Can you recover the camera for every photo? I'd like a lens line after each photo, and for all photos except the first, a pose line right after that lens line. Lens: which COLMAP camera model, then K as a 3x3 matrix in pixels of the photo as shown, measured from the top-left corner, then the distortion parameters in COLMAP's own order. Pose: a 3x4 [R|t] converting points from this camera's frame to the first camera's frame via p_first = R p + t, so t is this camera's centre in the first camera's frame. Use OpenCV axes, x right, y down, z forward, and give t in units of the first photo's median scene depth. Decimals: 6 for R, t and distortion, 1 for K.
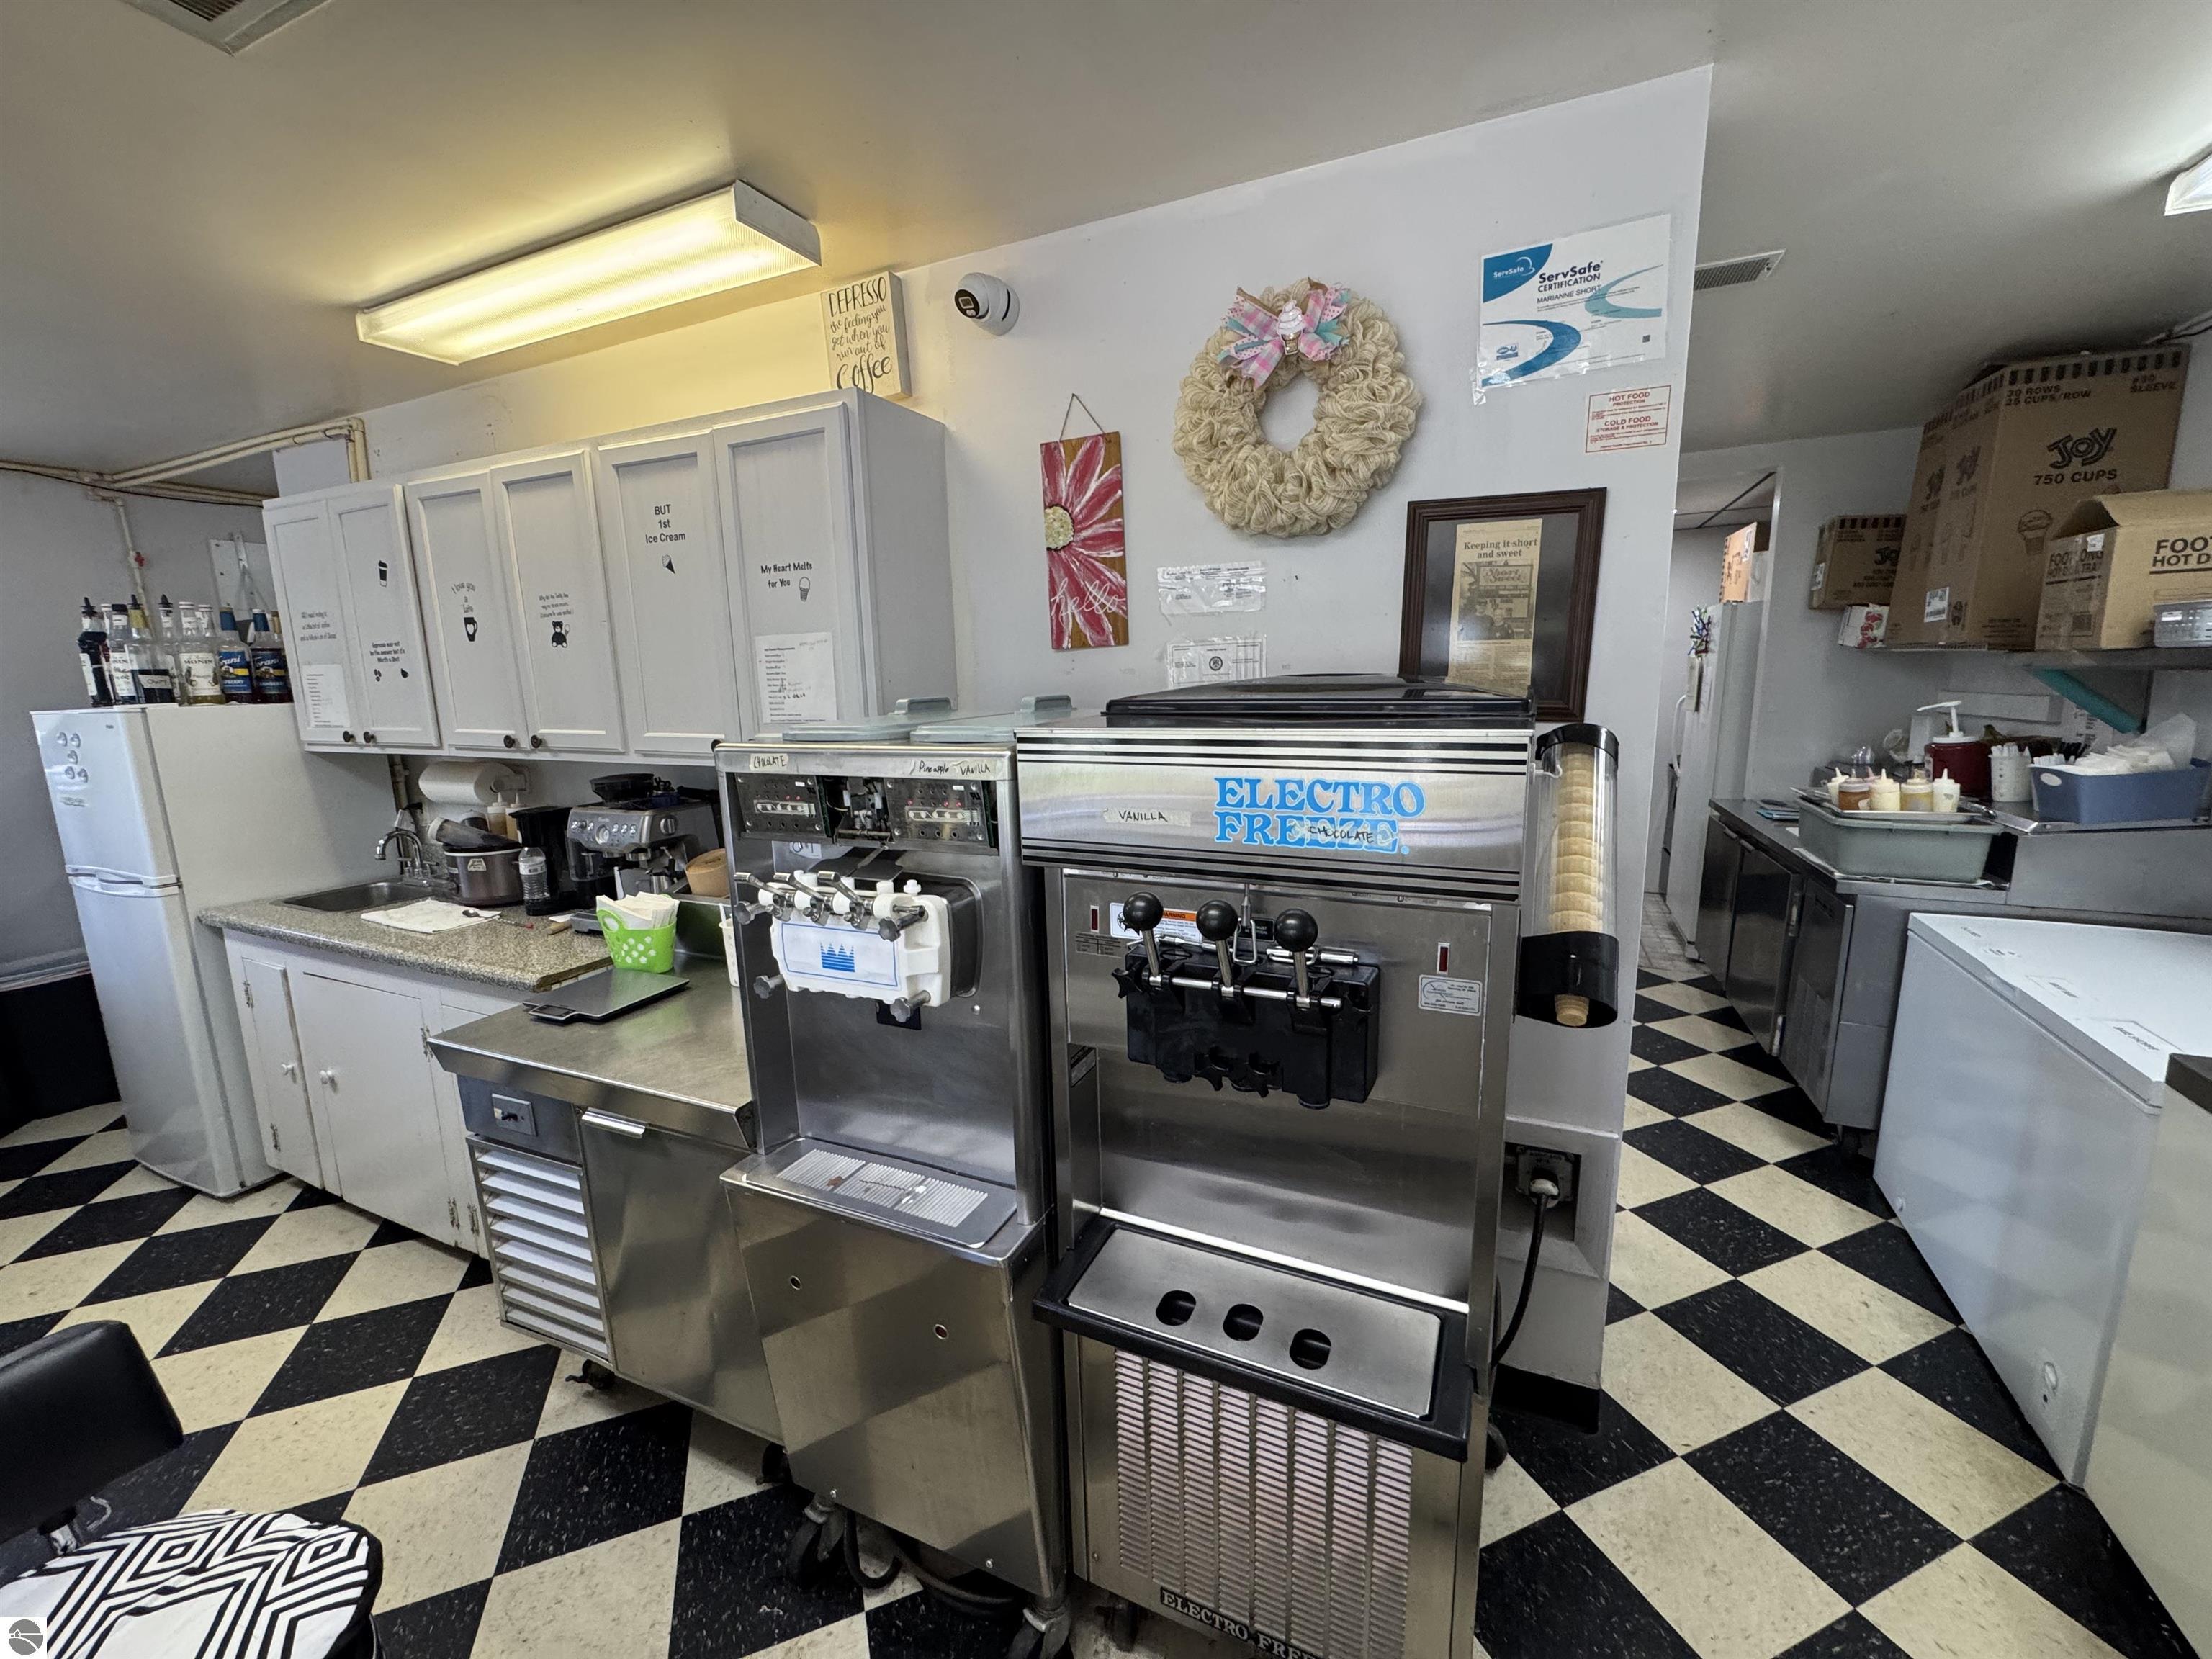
lens RADIAL K [[876.5, 0, 1115.9], [0, 876.5, 825.0], [0, 0, 1]] dist [-0.002397, 0.000594]
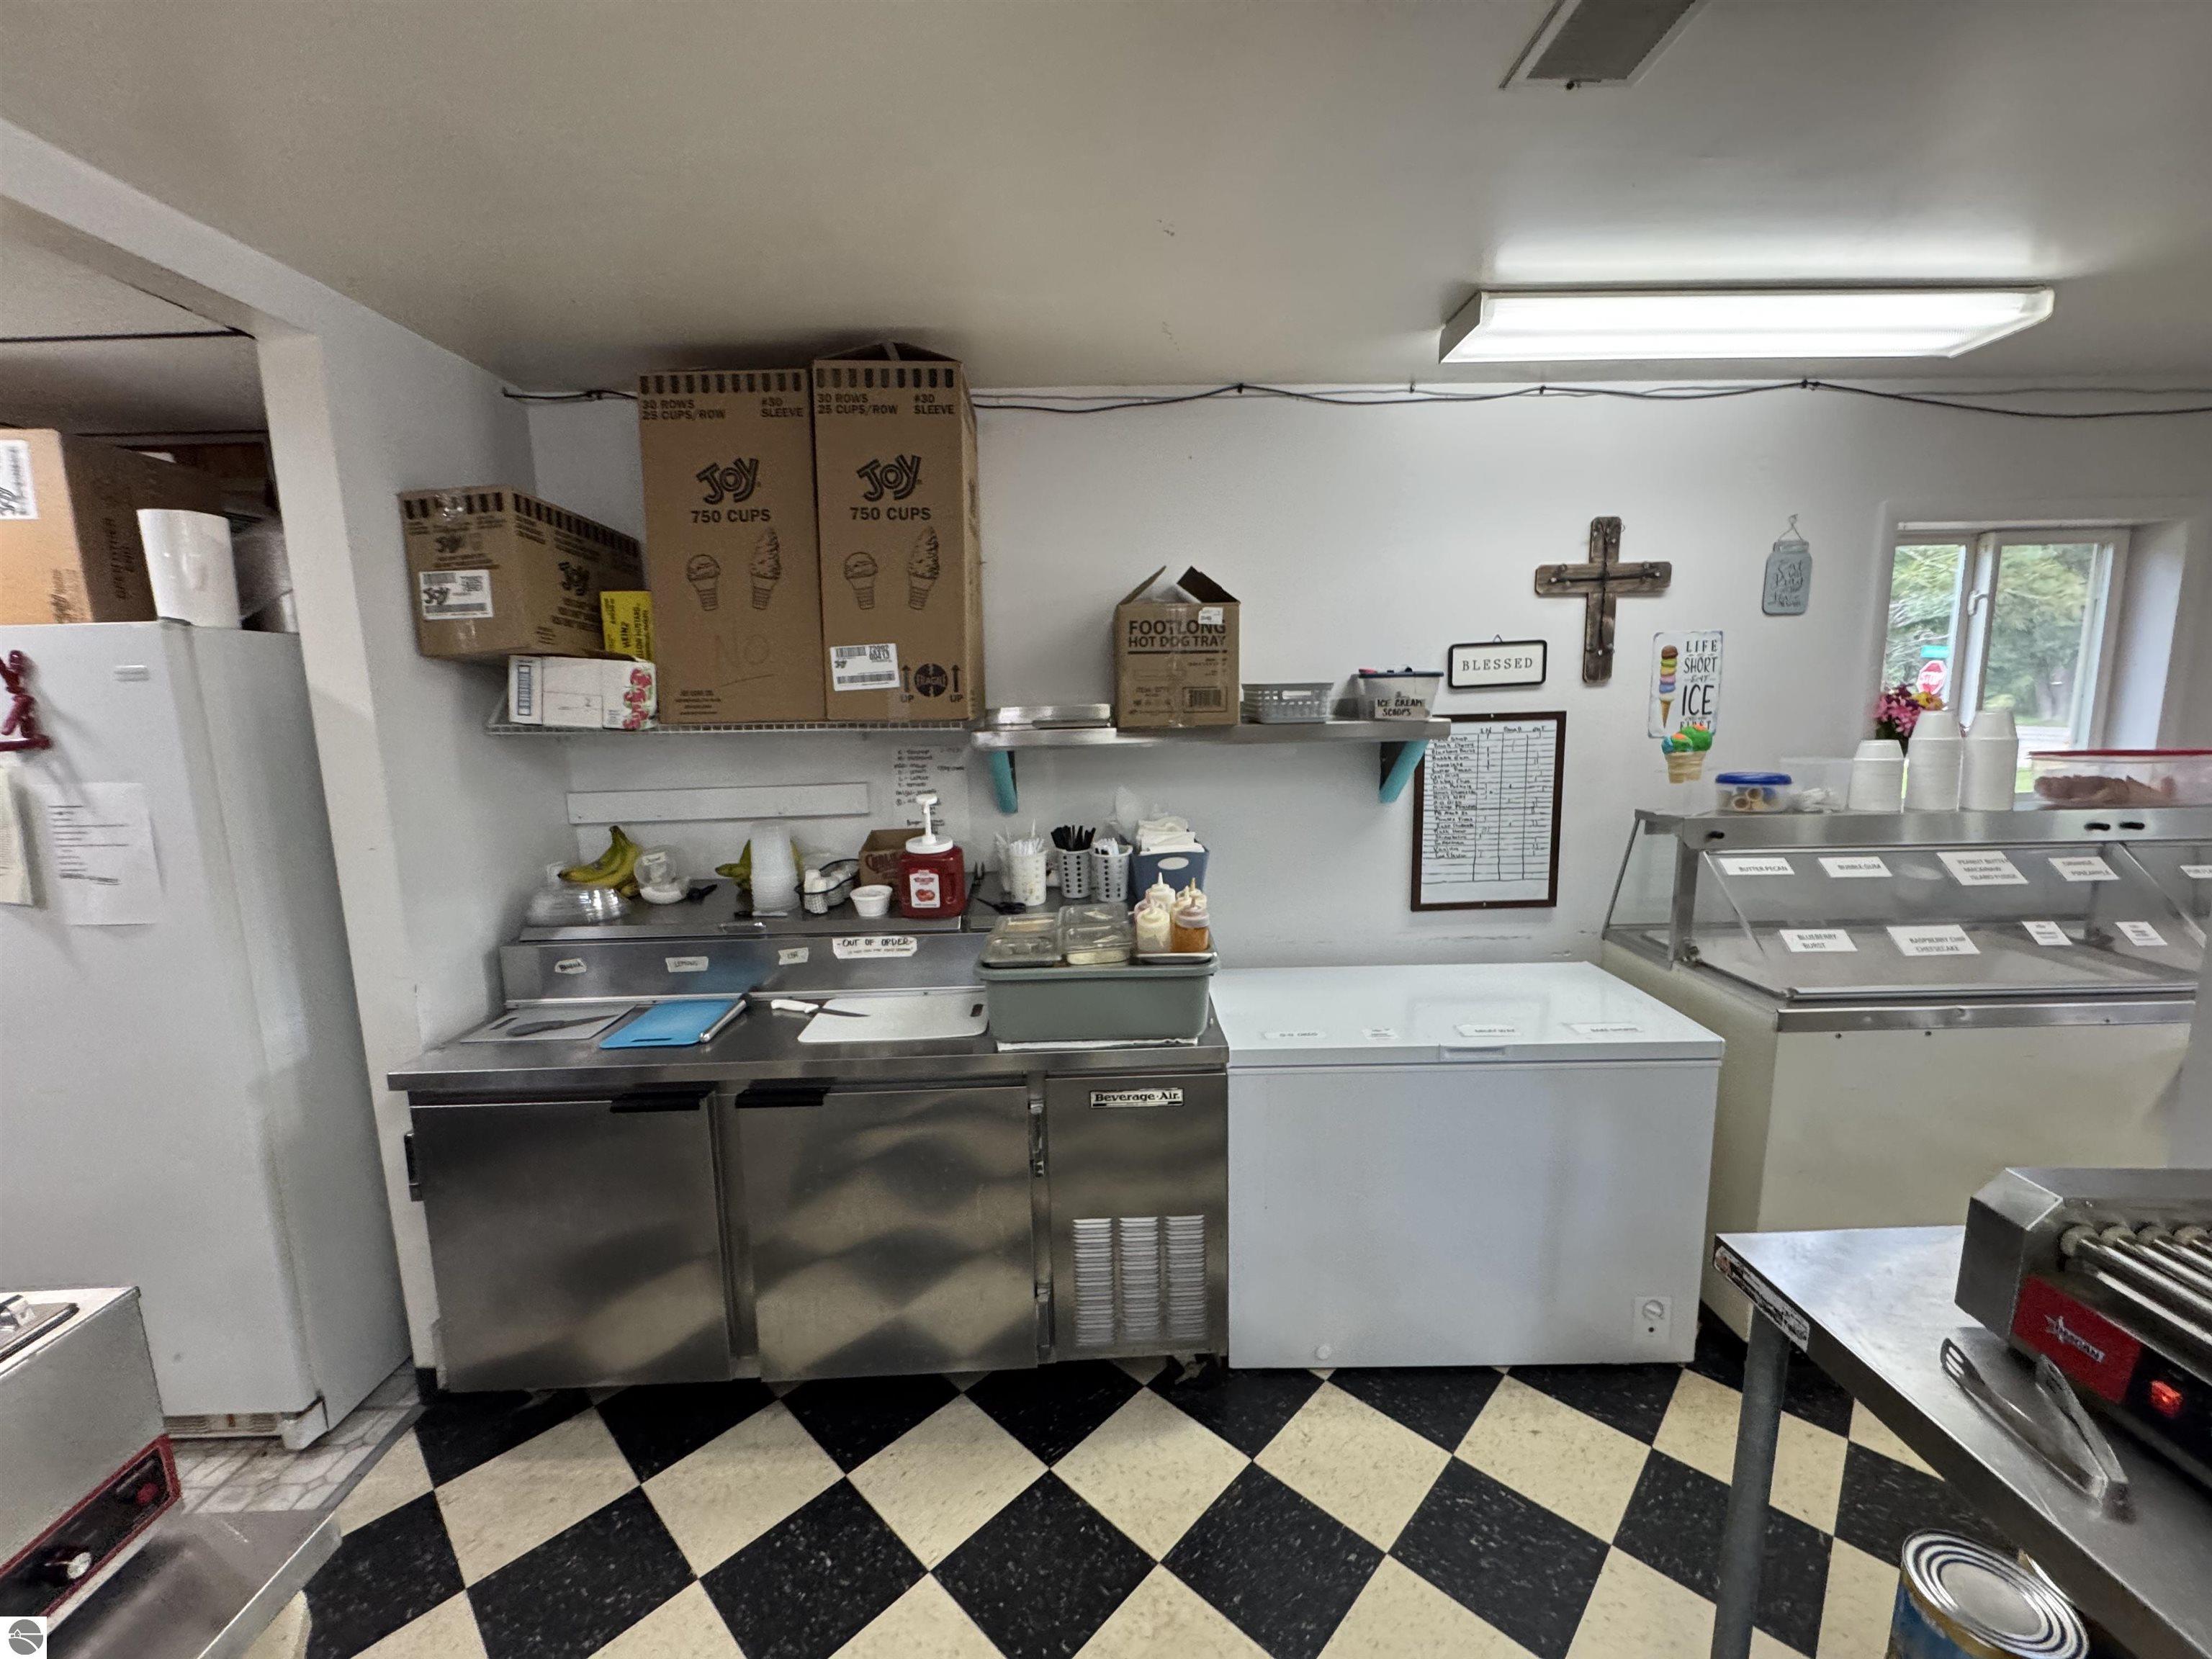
lens RADIAL K [[876.5, 0, 1108.9], [0, 876.5, 827.8], [0, 0, 1]] dist [-0.002397, 0.000594]
pose [[-0.418503, -0.105232, 0.902098, 0.232688], [0.187622, 0.961822, 0.199241, -0.259880], [-0.888624, 0.252637, -0.382782, 1.271005]]
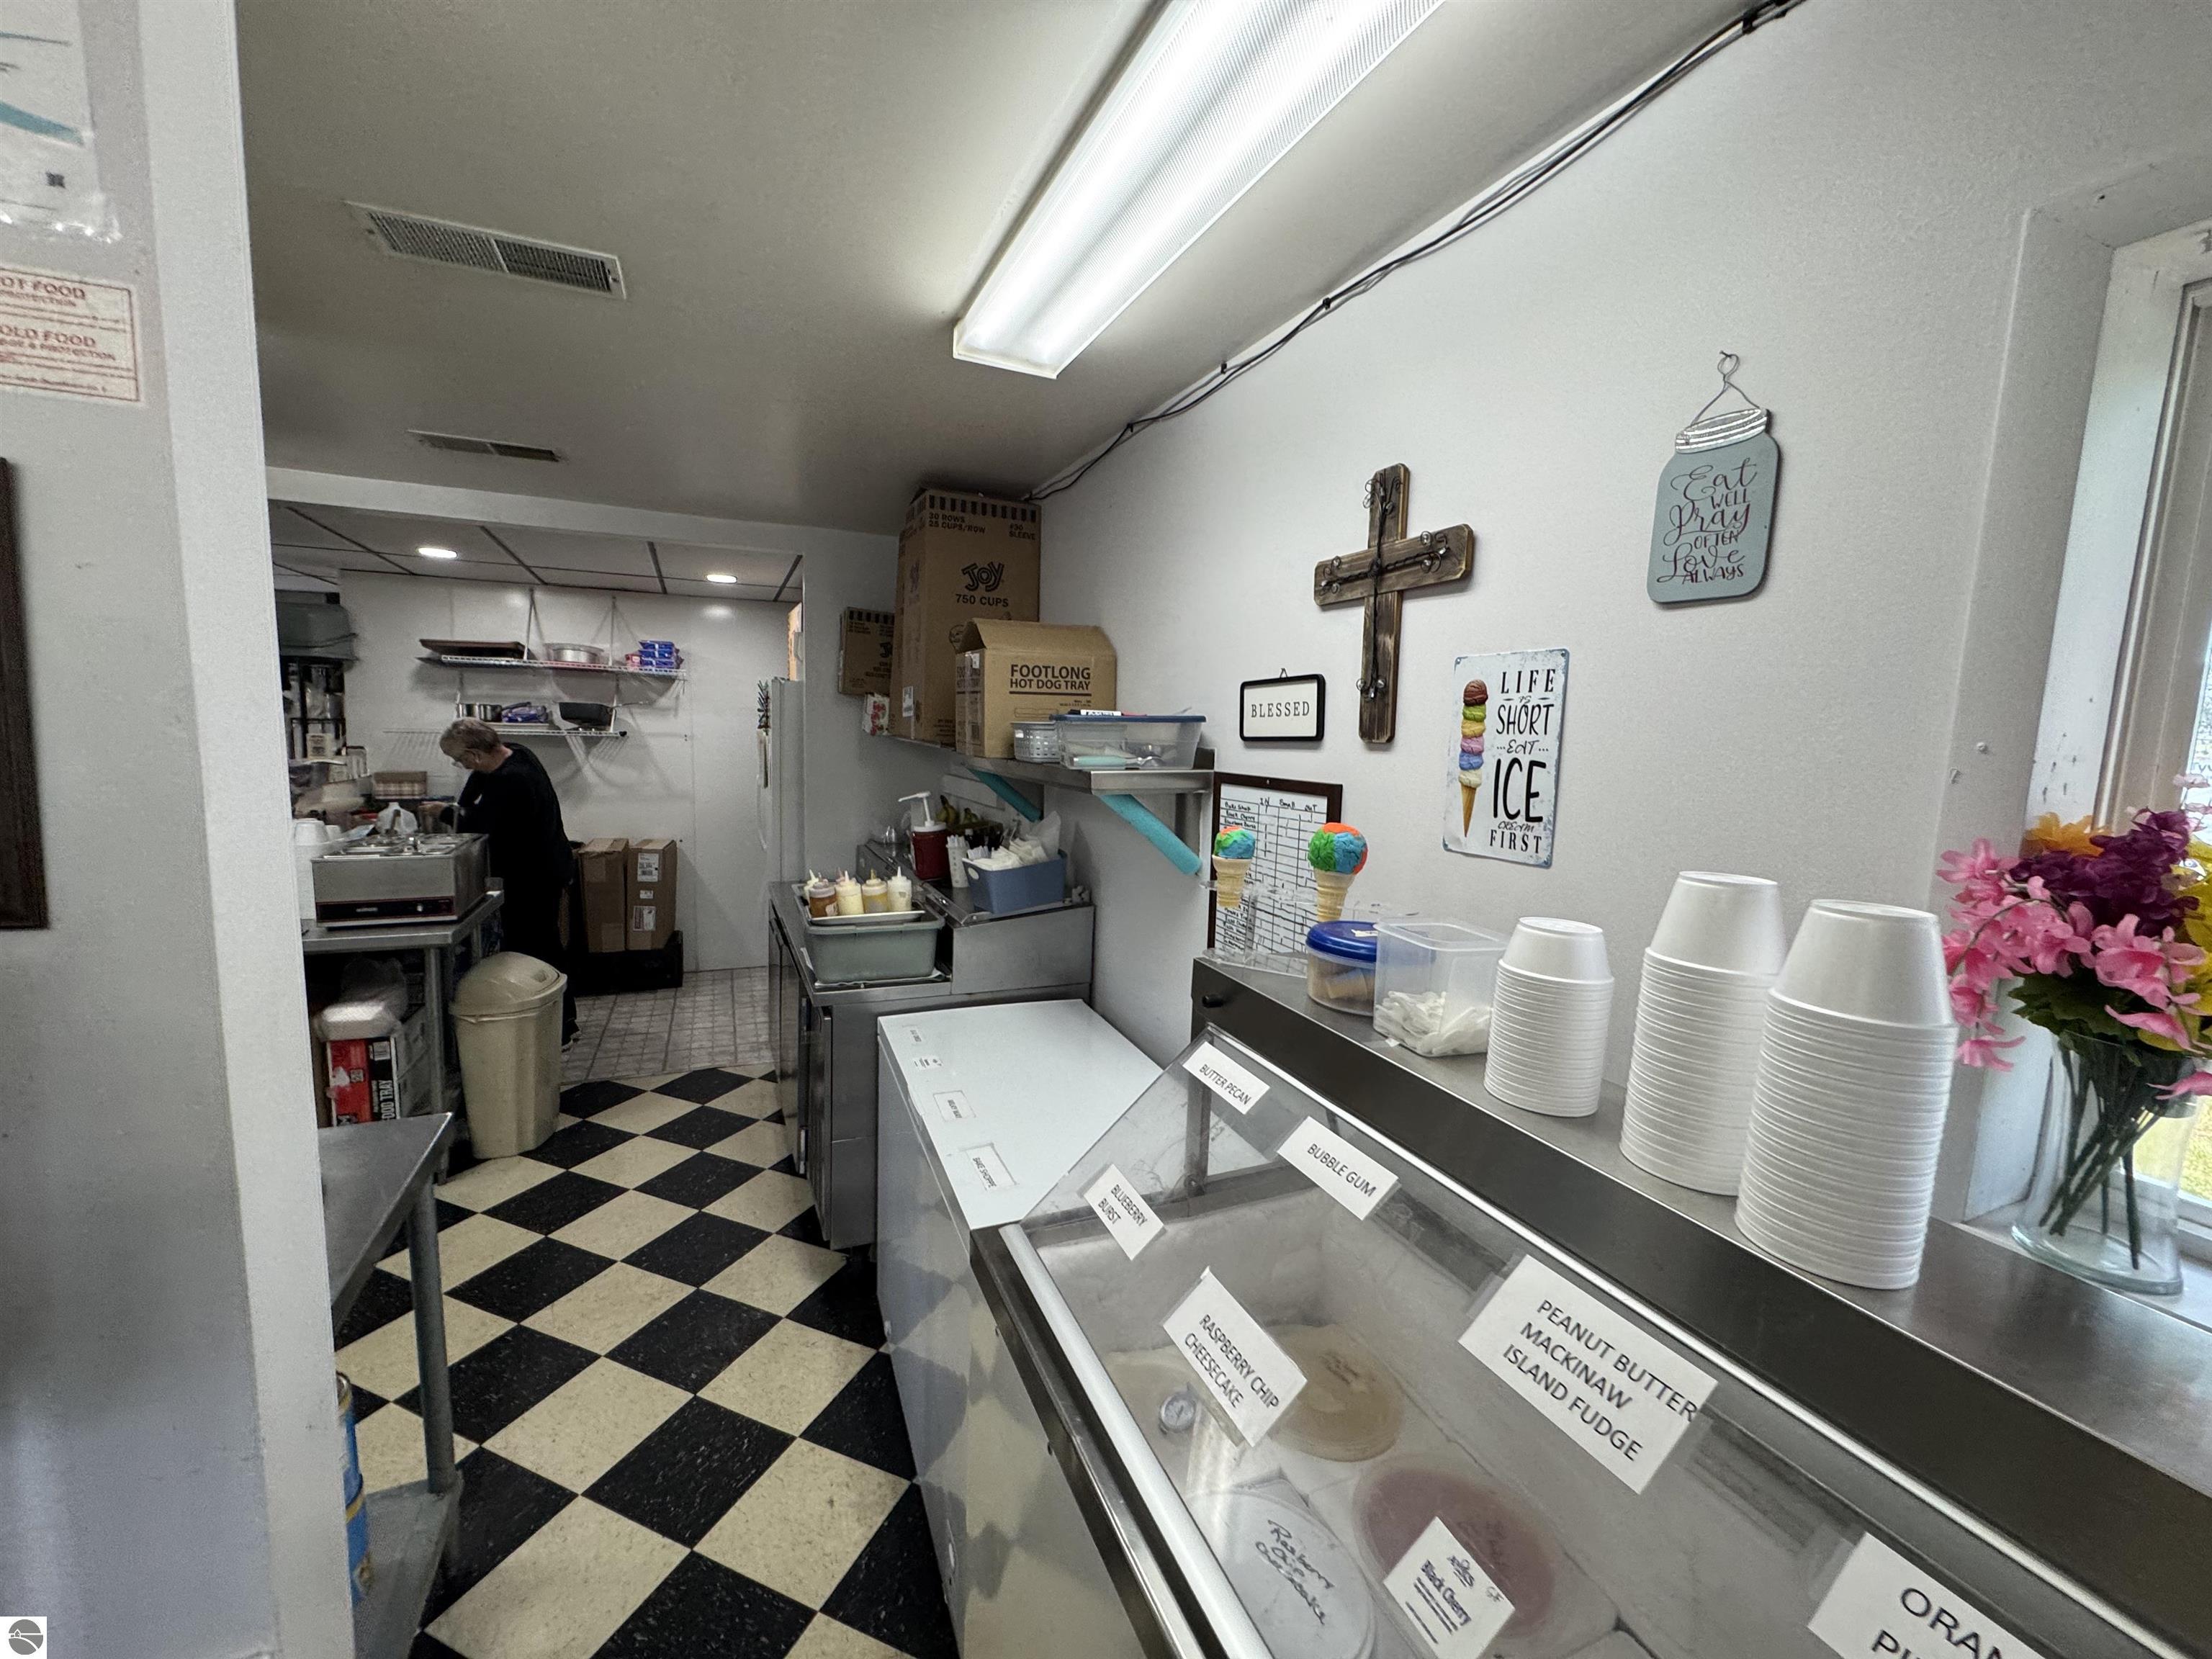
lens RADIAL K [[876.5, 0, 1101.2], [0, 876.5, 827.5], [0, 0, 1]] dist [-0.002397, 0.000594]
pose [[0.673112, -0.042353, 0.738327, 0.342078], [0.080144, 0.996657, -0.015893, -0.071097], [-0.735185, 0.069870, 0.674256, 0.133894]]
